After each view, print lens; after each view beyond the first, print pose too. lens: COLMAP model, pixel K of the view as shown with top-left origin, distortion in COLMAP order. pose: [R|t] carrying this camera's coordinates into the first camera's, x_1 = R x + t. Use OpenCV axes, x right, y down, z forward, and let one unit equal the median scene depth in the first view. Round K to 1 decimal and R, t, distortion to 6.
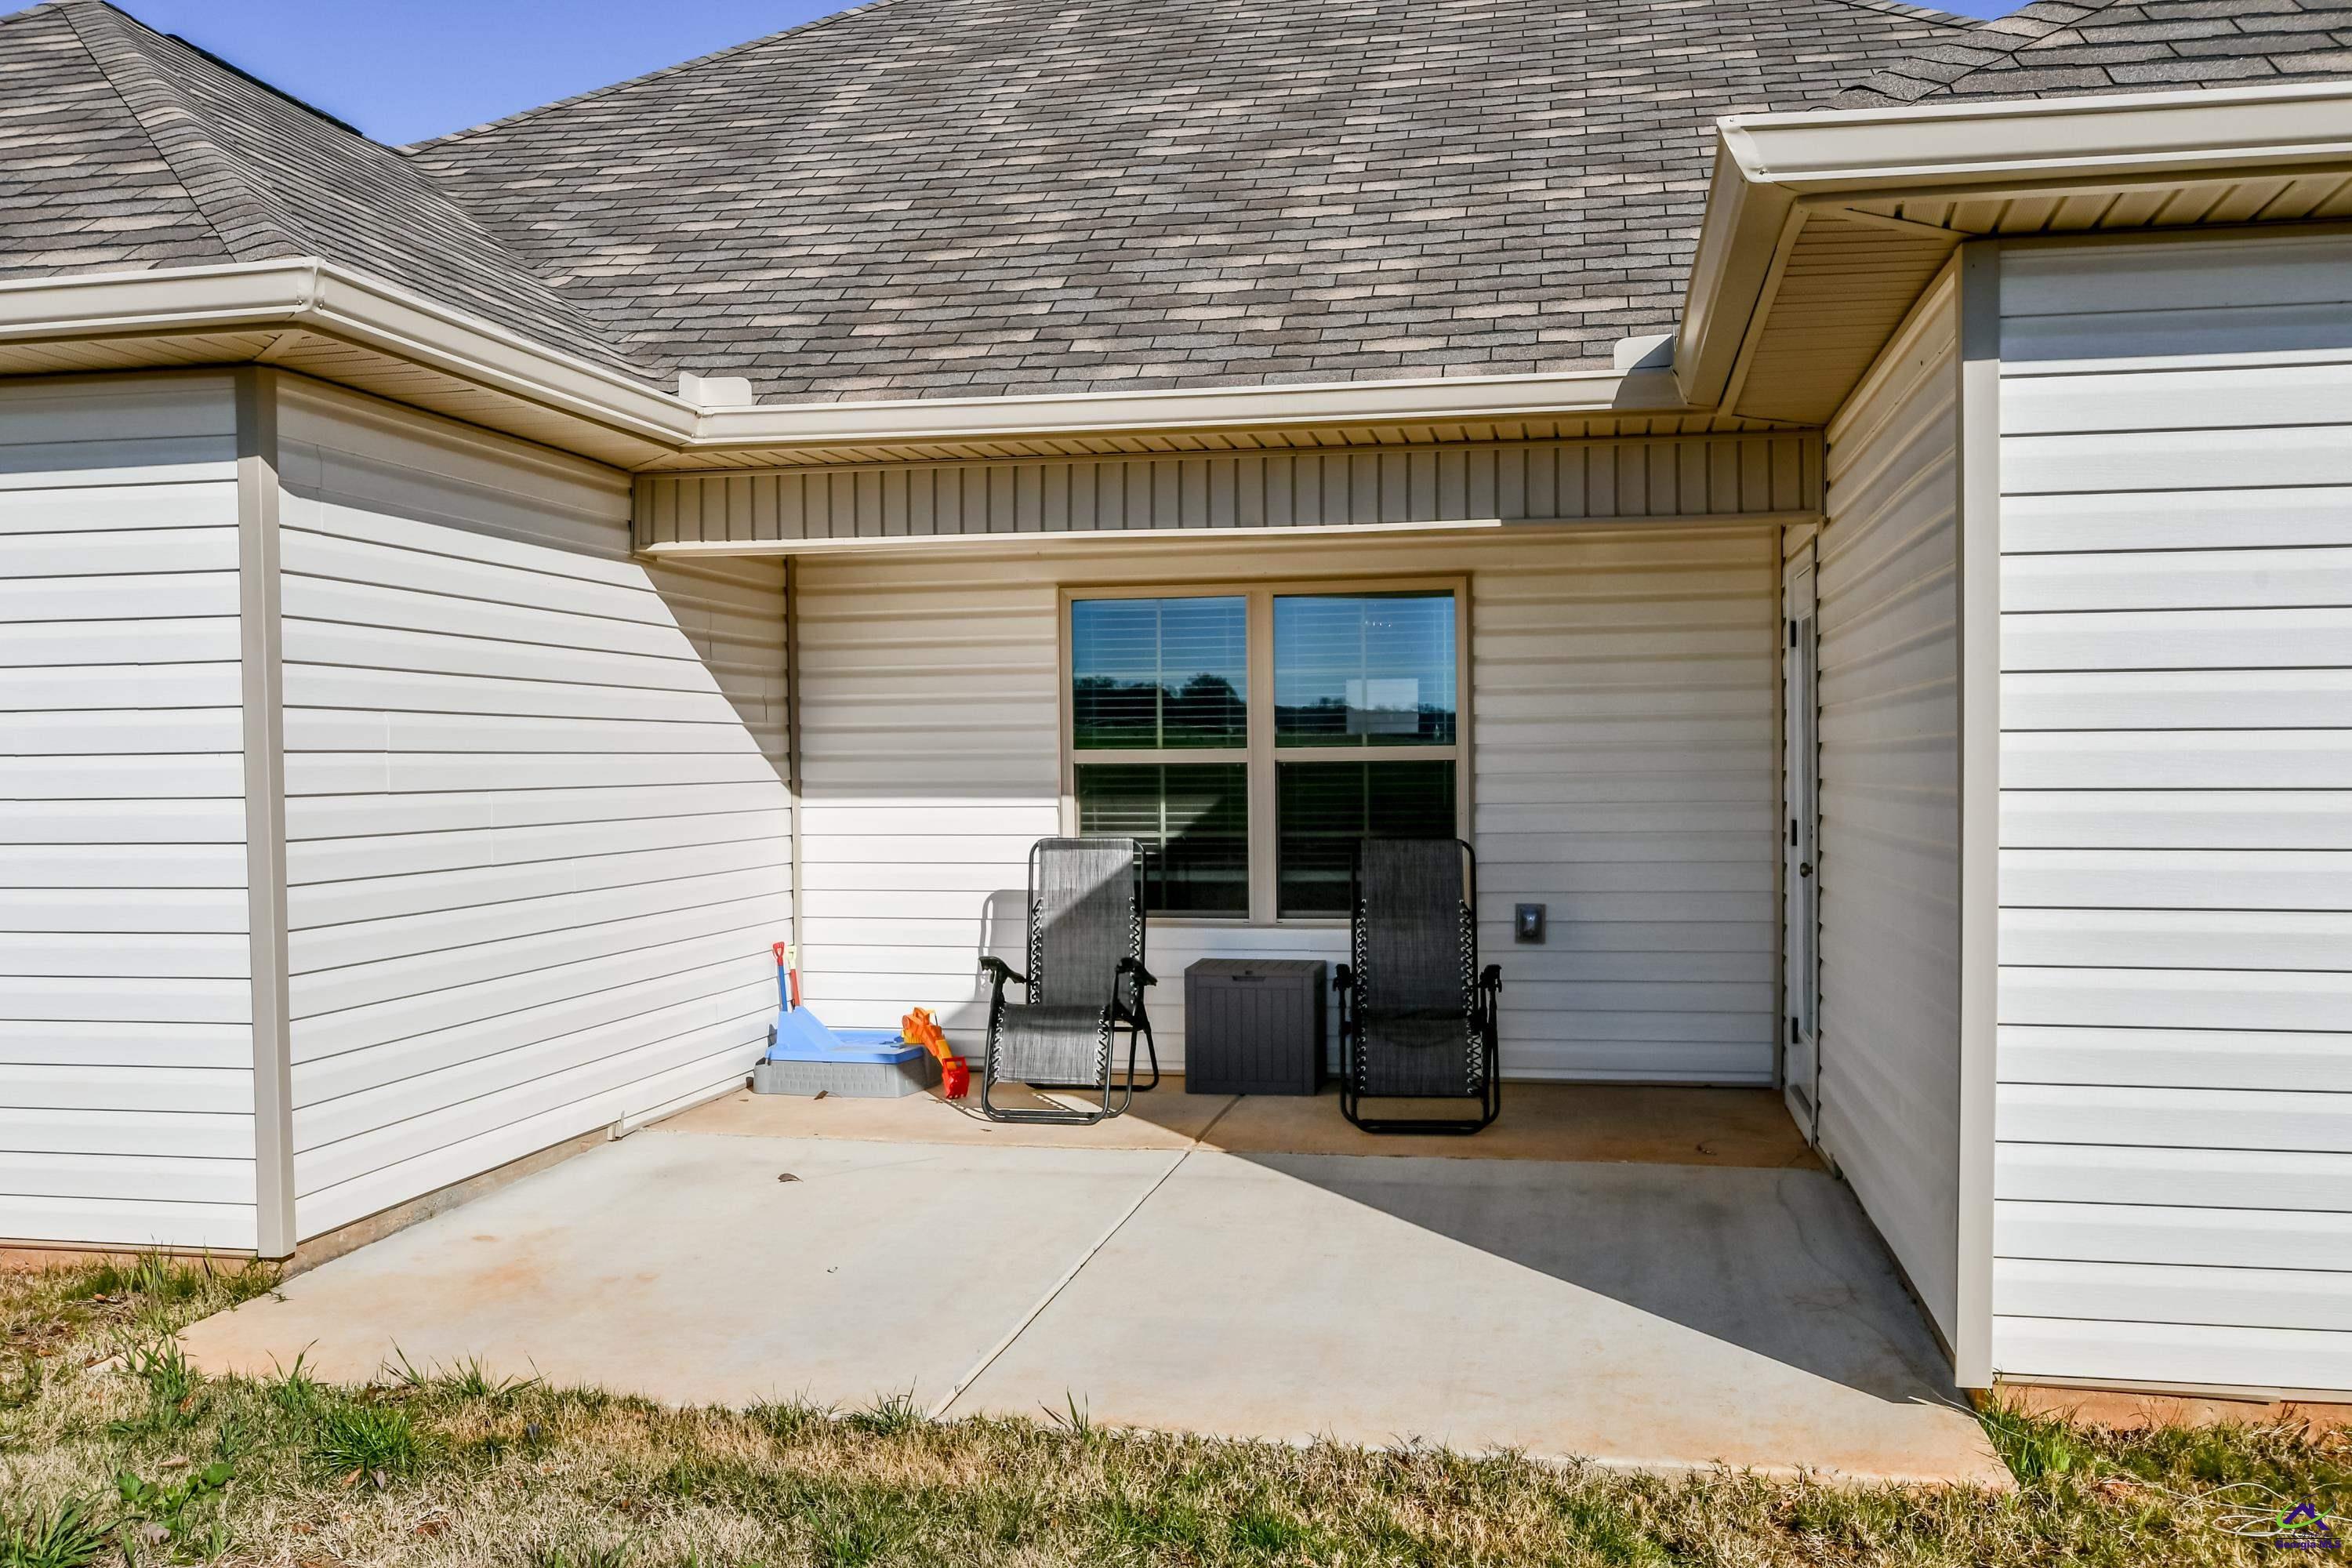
lens RADIAL K [[1968.5, 0, 1176.0], [0, 1968.5, 784.0], [0, 0, 1]] dist [-0.000727, -0.003474]
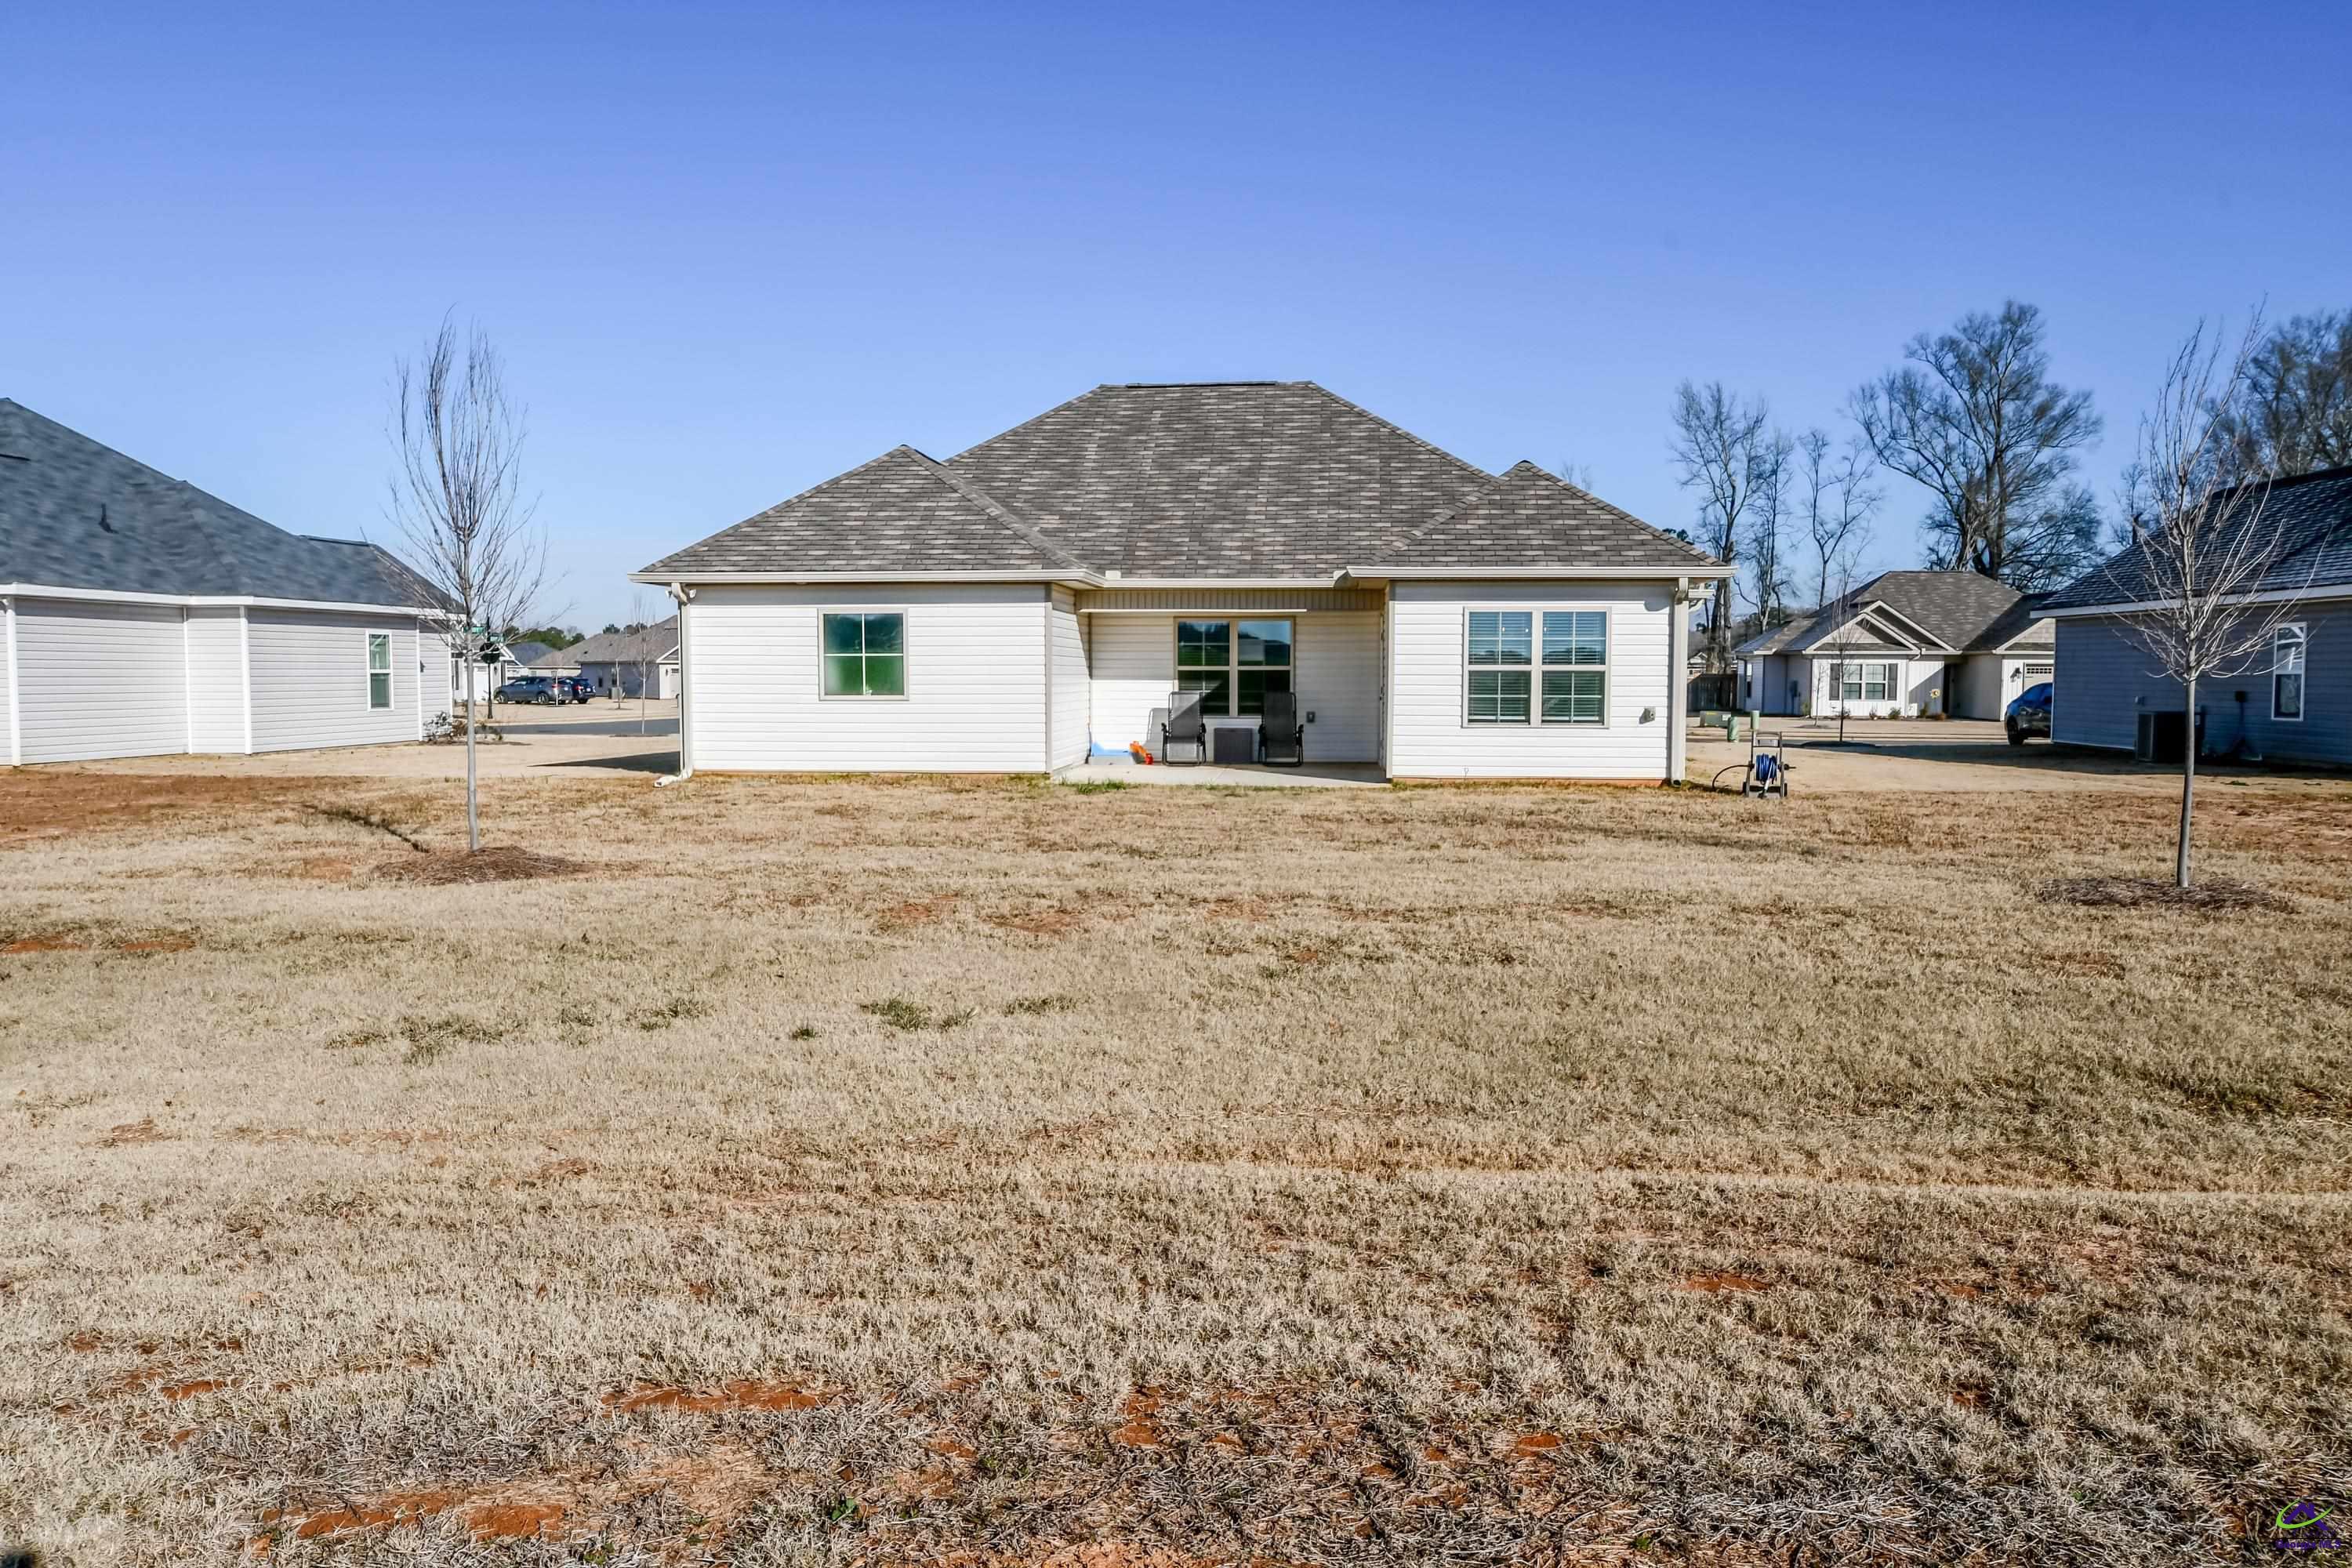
lens RADIAL K [[1865.3, 0, 1176.0], [0, 1865.3, 784.0], [0, 0, 1]] dist [0.005728, 0.000621]
pose [[0.992878, 0.002906, 0.119097, -0.456214], [-0.008297, 0.998962, 0.044800, 0.043470], [-0.118843, -0.045469, 0.991871, -2.285463]]
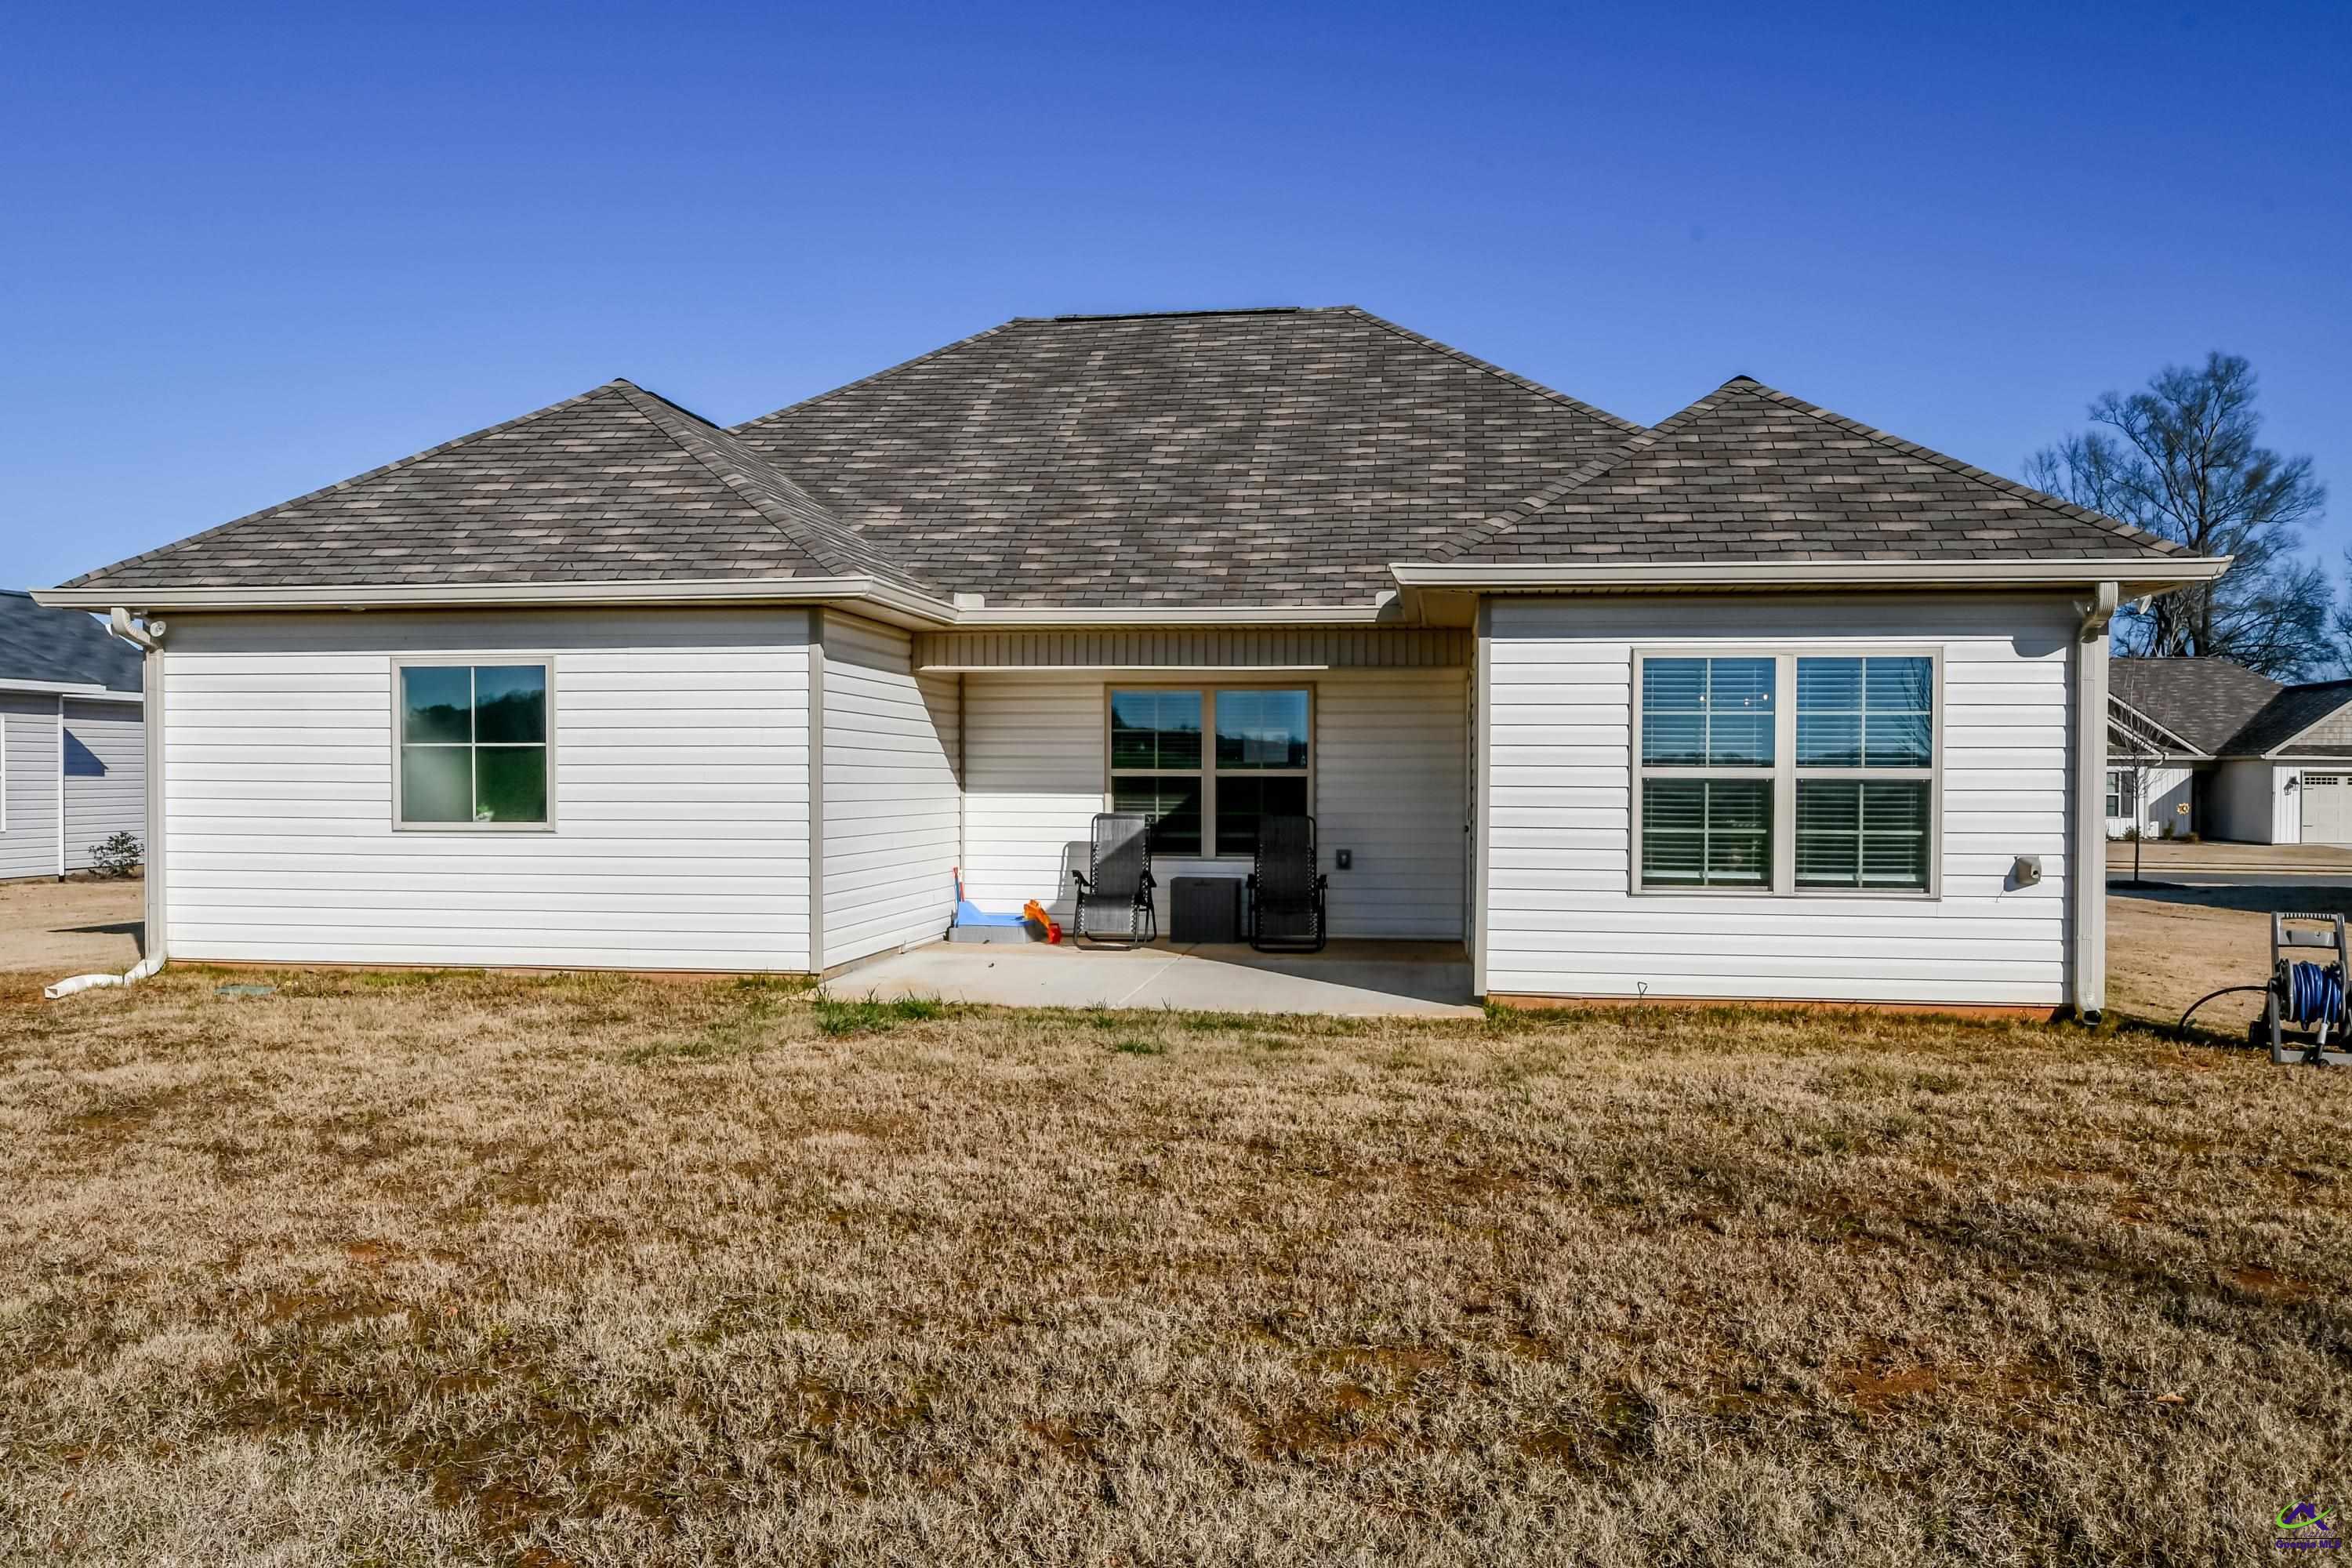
lens RADIAL K [[1857.9, 0, 1176.0], [0, 1857.9, 784.0], [0, 0, 1]] dist [0.007204, 0.001639]
pose [[0.997912, 0.012608, 0.063346, -0.109218], [-0.011878, 0.999859, -0.011889, 0.019316], [-0.063487, 0.011112, 0.997921, -0.867650]]
